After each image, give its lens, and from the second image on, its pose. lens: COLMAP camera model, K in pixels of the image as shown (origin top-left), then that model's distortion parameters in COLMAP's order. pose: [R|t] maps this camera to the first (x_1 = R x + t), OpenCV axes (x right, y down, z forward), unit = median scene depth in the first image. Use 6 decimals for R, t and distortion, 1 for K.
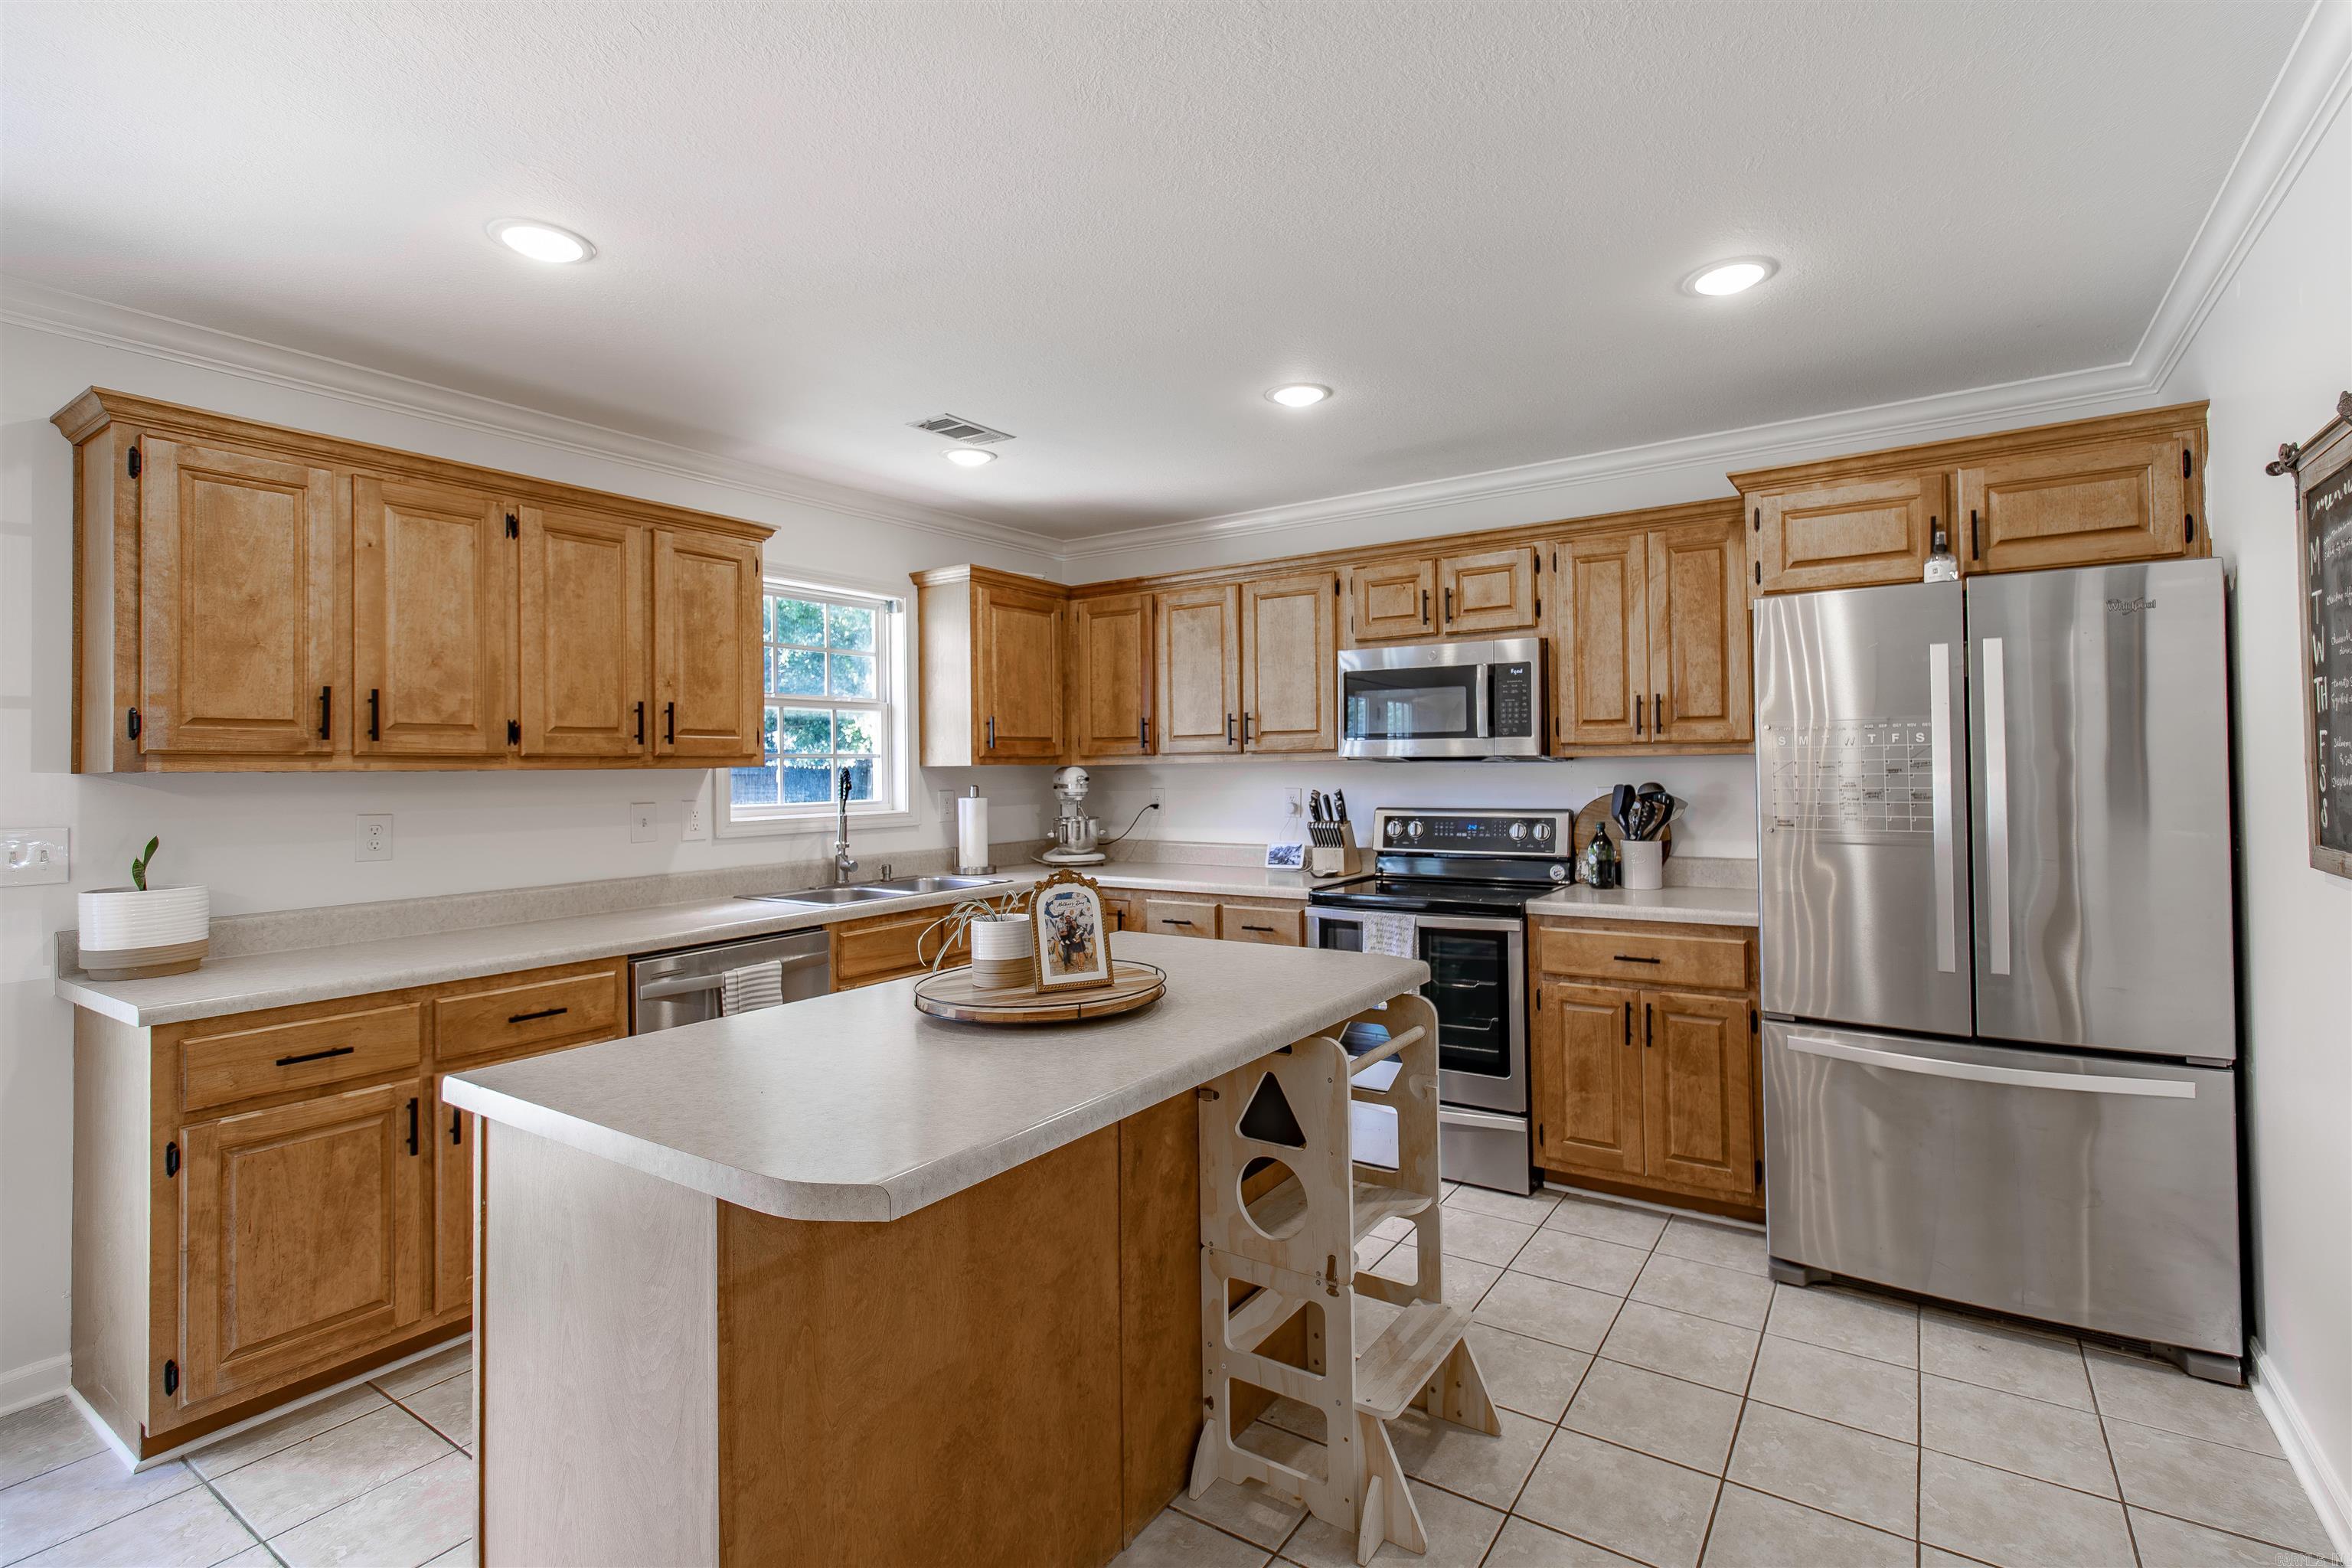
lens RADIAL K [[1075.8, 0, 1218.9], [0, 1075.8, 751.6], [0, 0, 1]] dist [0.004172, 0.000005]
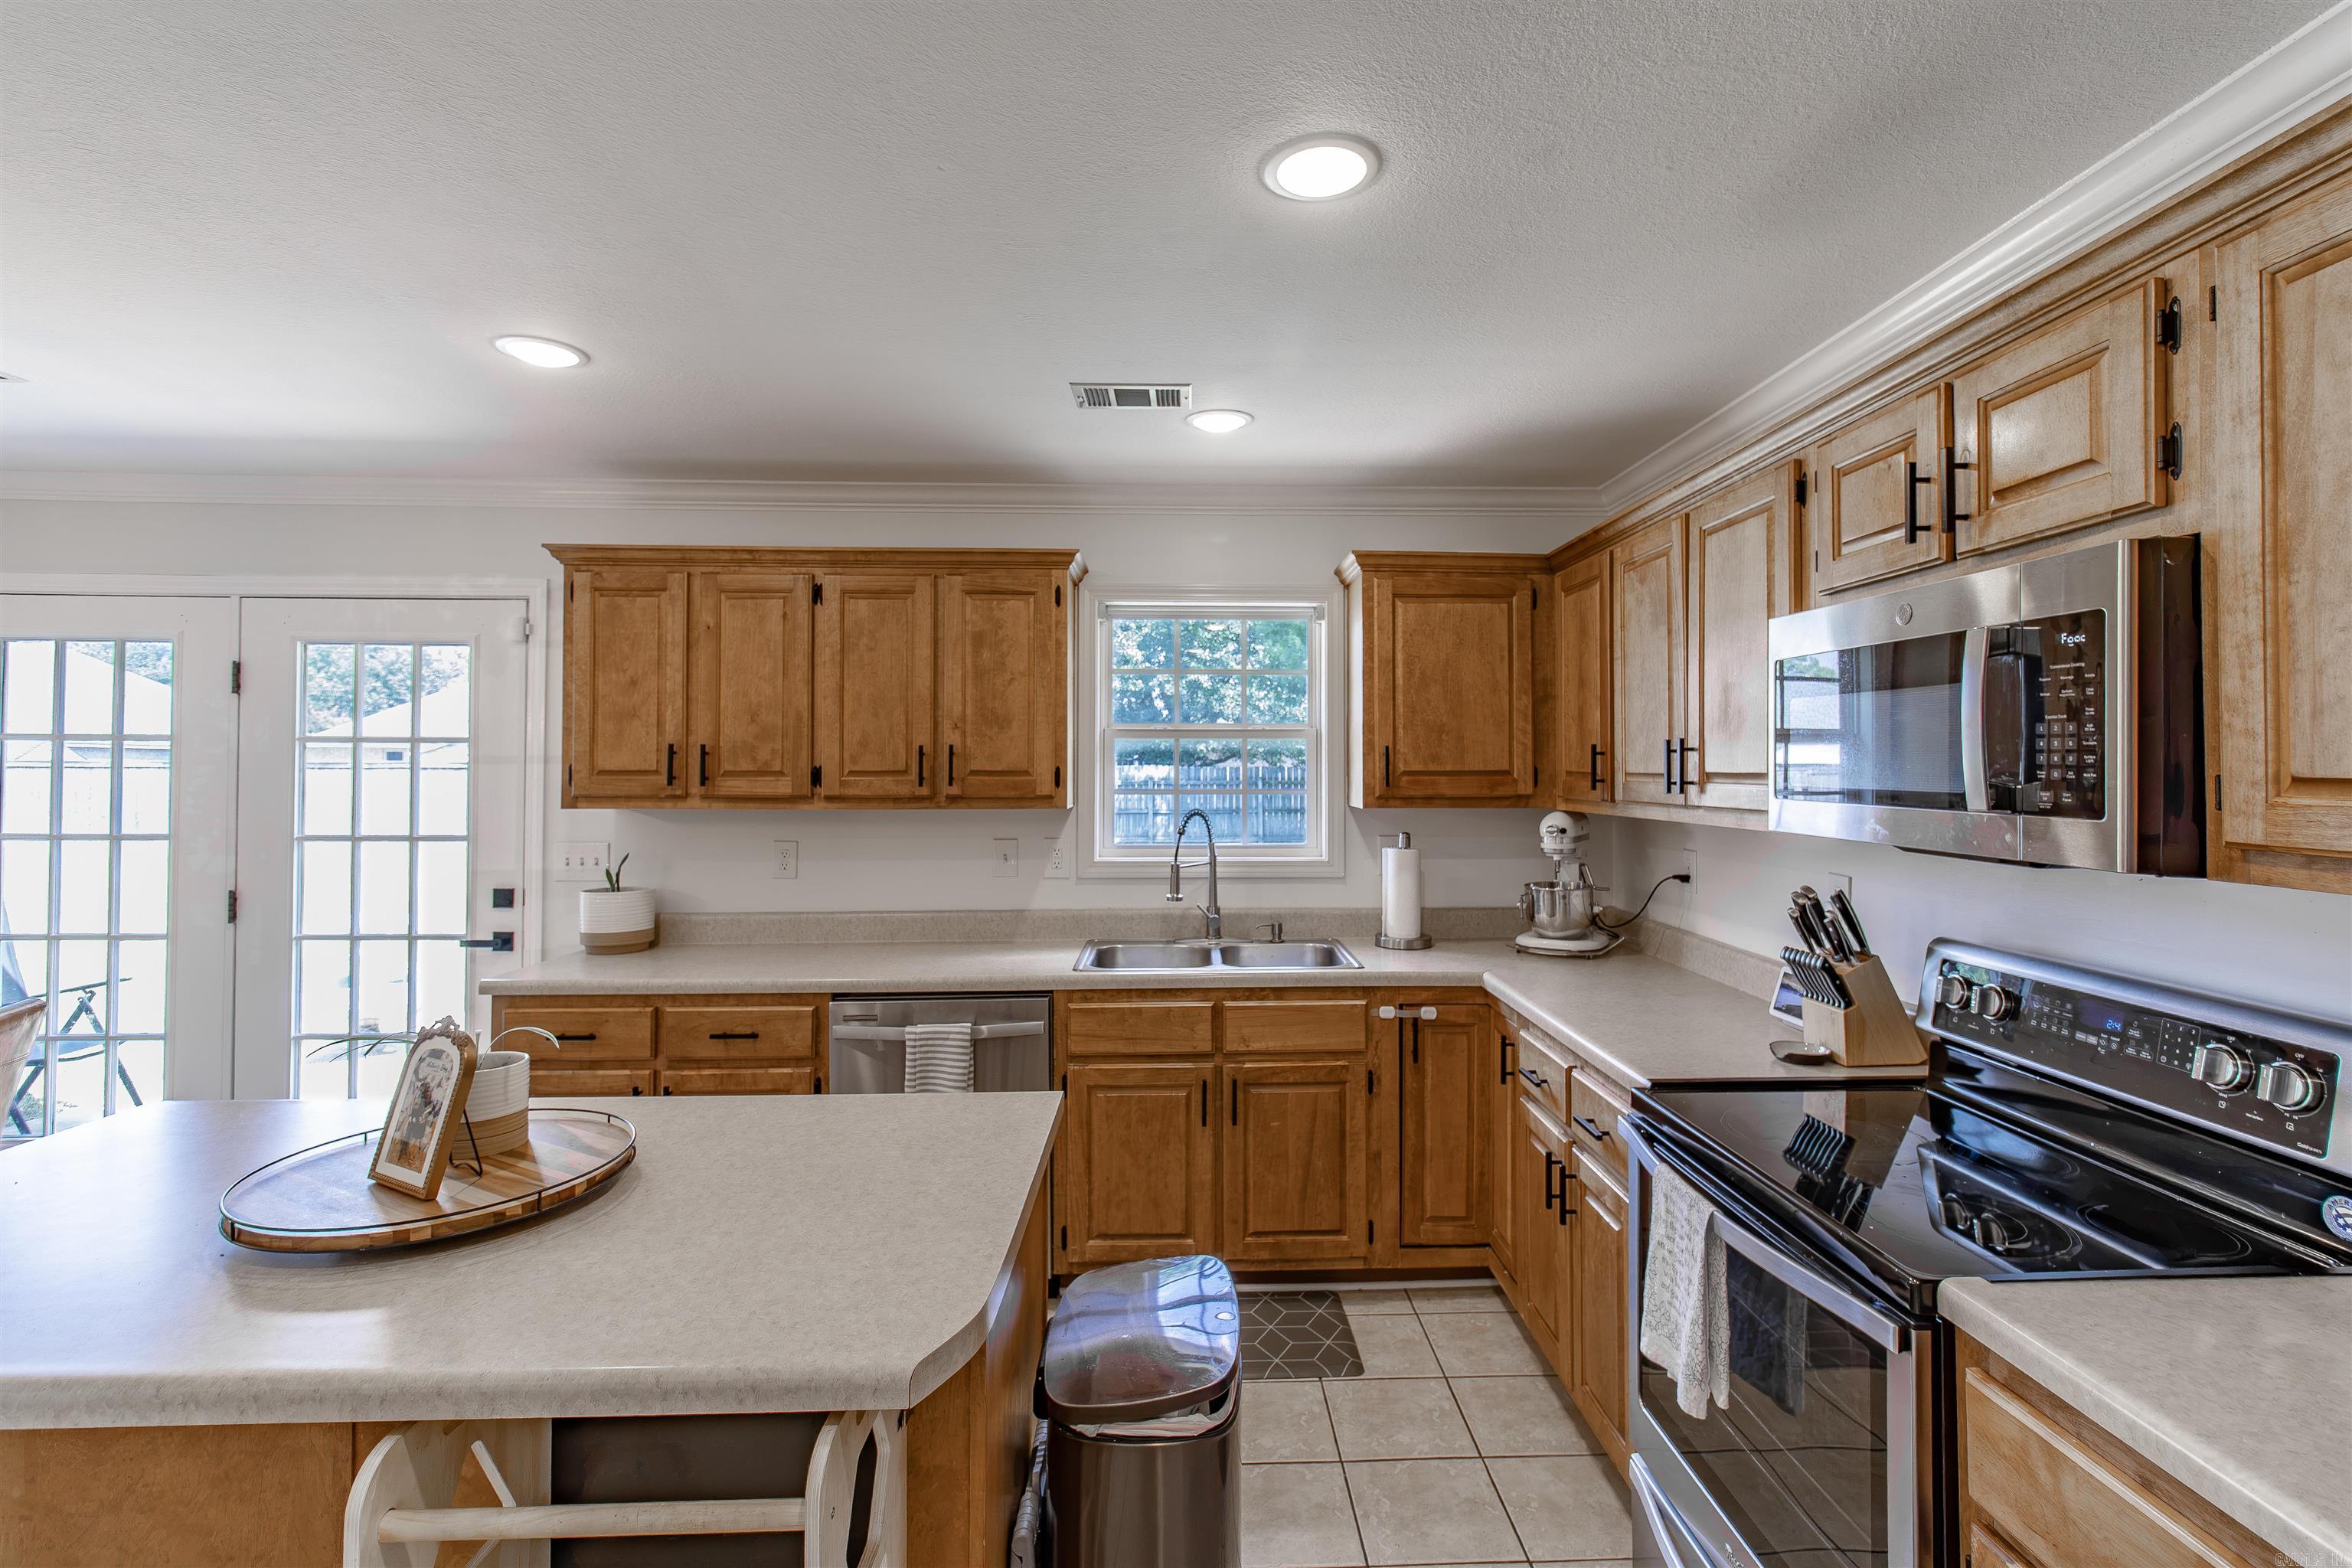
lens RADIAL K [[1075.8, 0, 1218.9], [0, 1075.8, 751.6], [0, 0, 1]] dist [0.004172, 0.000005]
pose [[0.583268, 0.002103, -0.812277, 0.442004], [0.003315, 0.999982, 0.004970, -0.042052], [0.812273, -0.005591, 0.583250, 0.596237]]
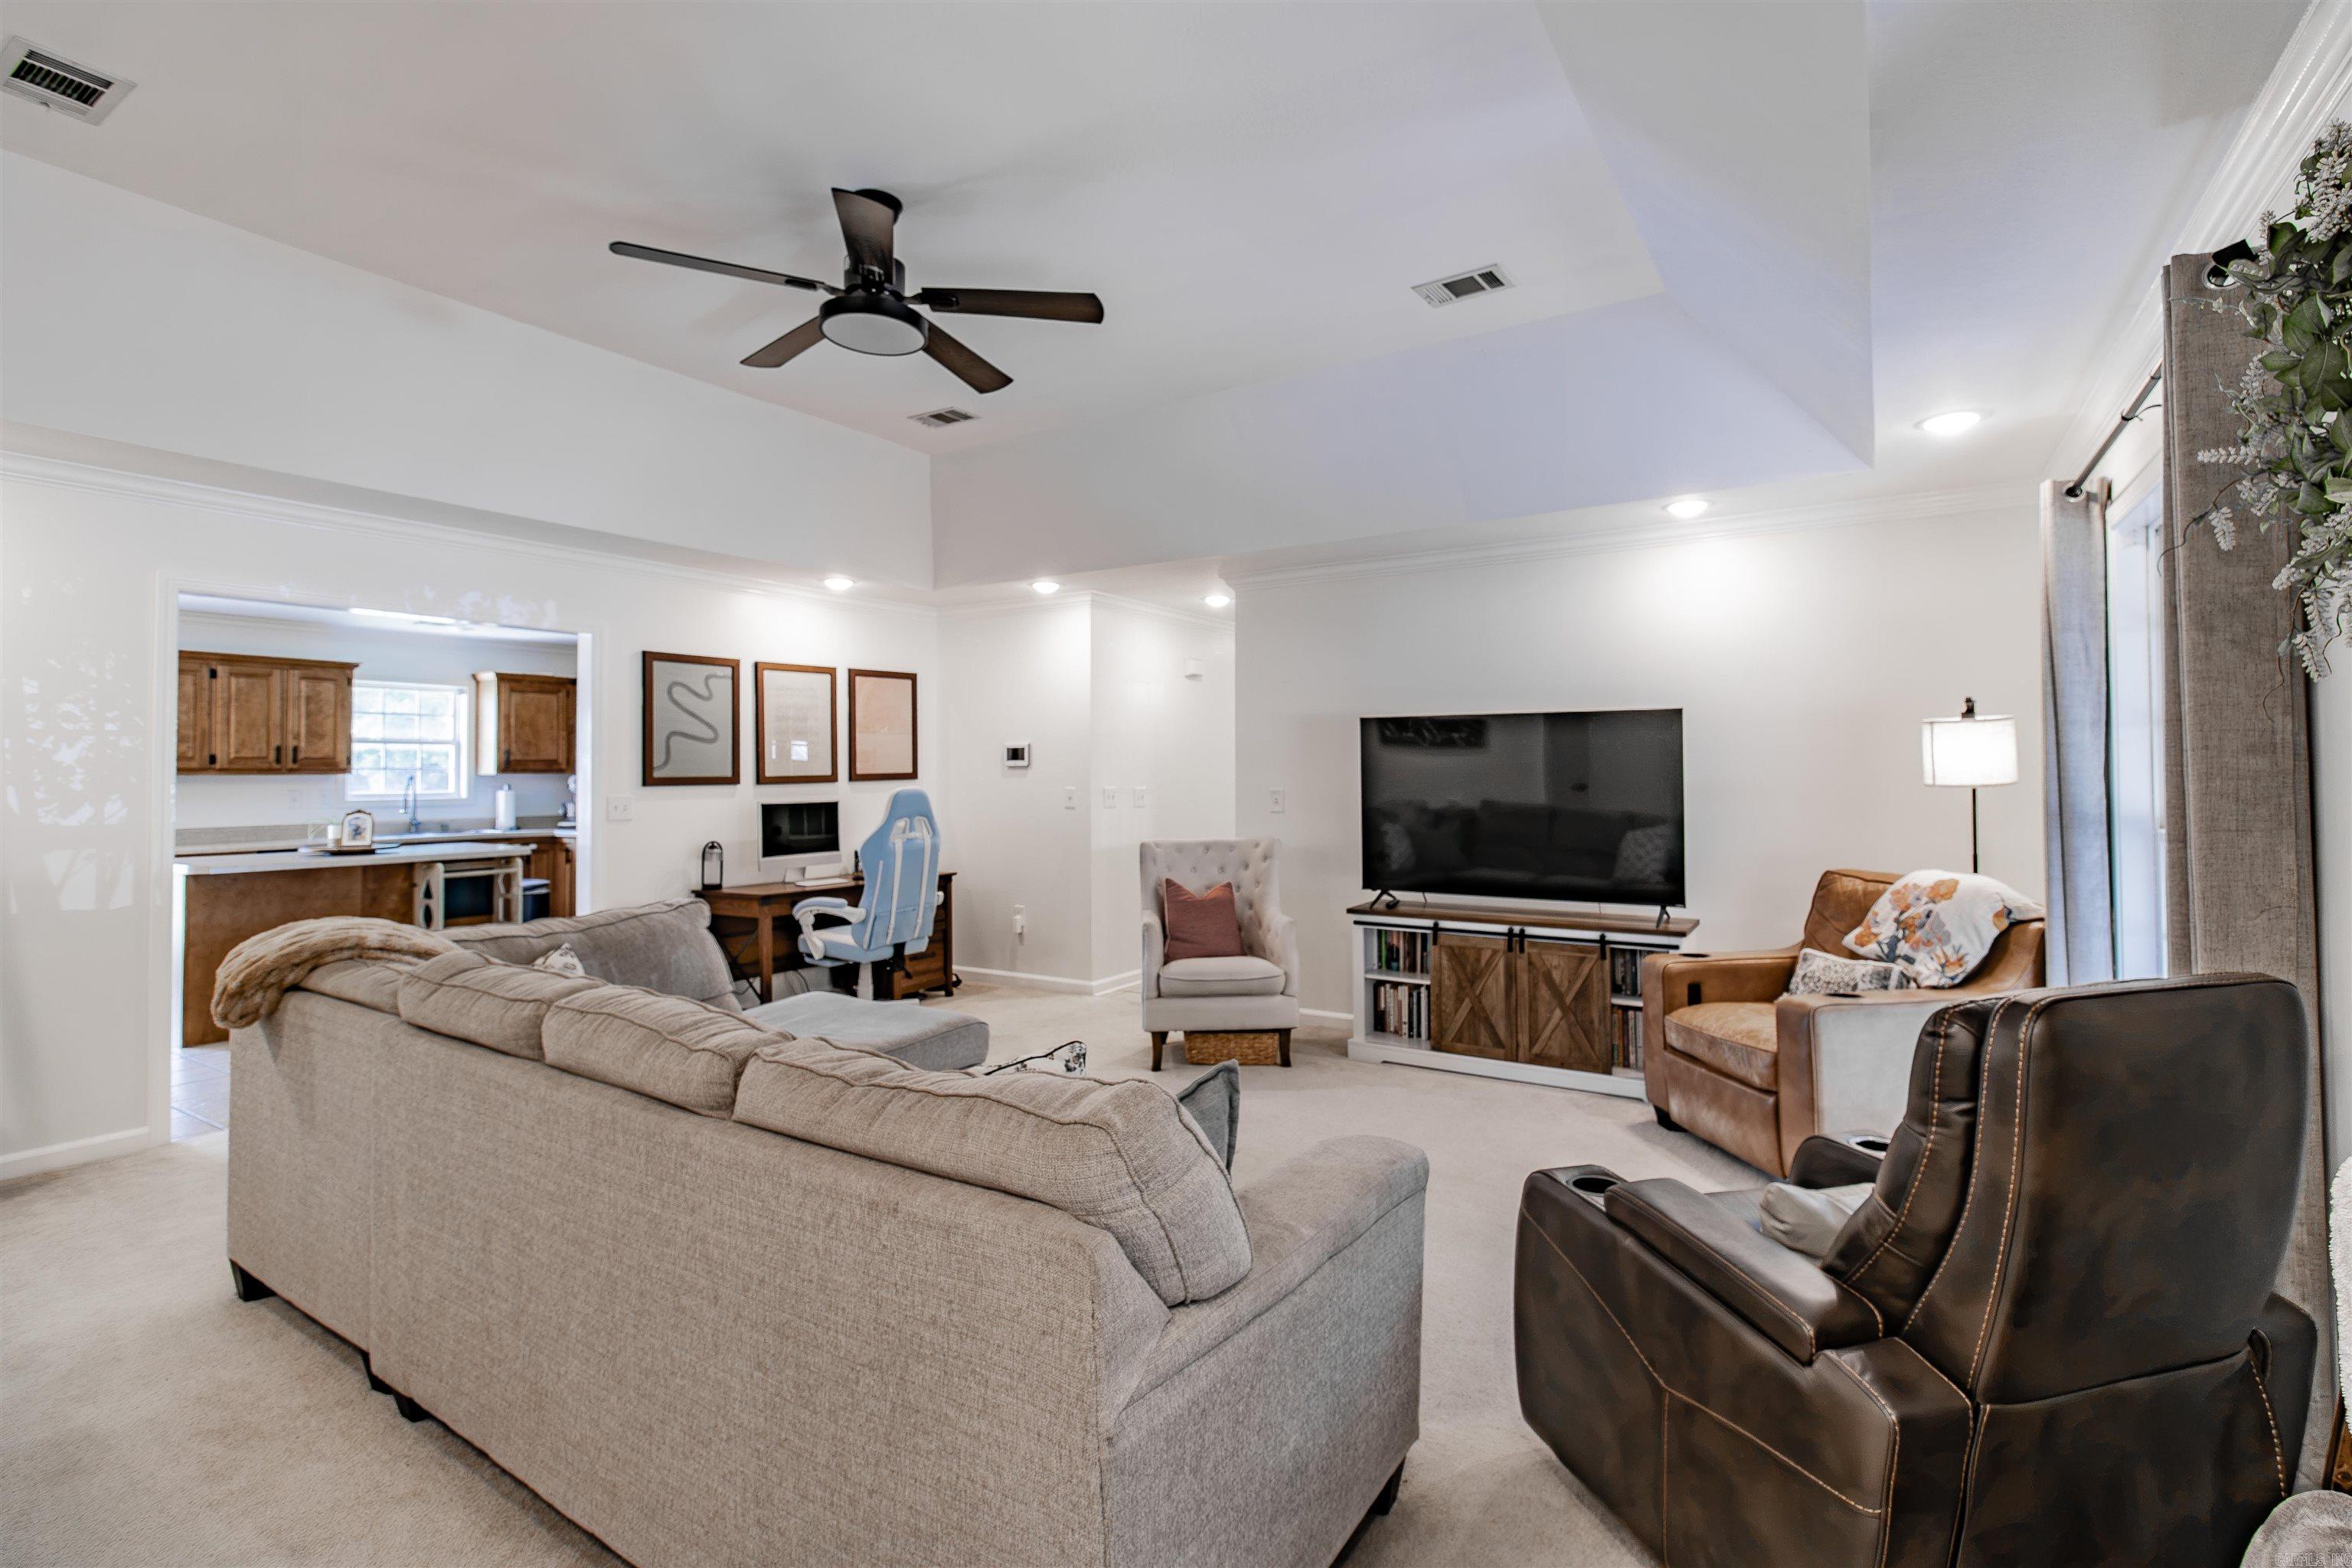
lens RADIAL K [[1075.8, 0, 1218.9], [0, 1075.8, 751.6], [0, 0, 1]] dist [0.004172, 0.000005]
pose [[0.999642, 0.011288, 0.024260, 1.341993], [-0.011166, 0.999924, -0.005177, -0.042002], [-0.024317, 0.004904, 0.999692, -1.282646]]
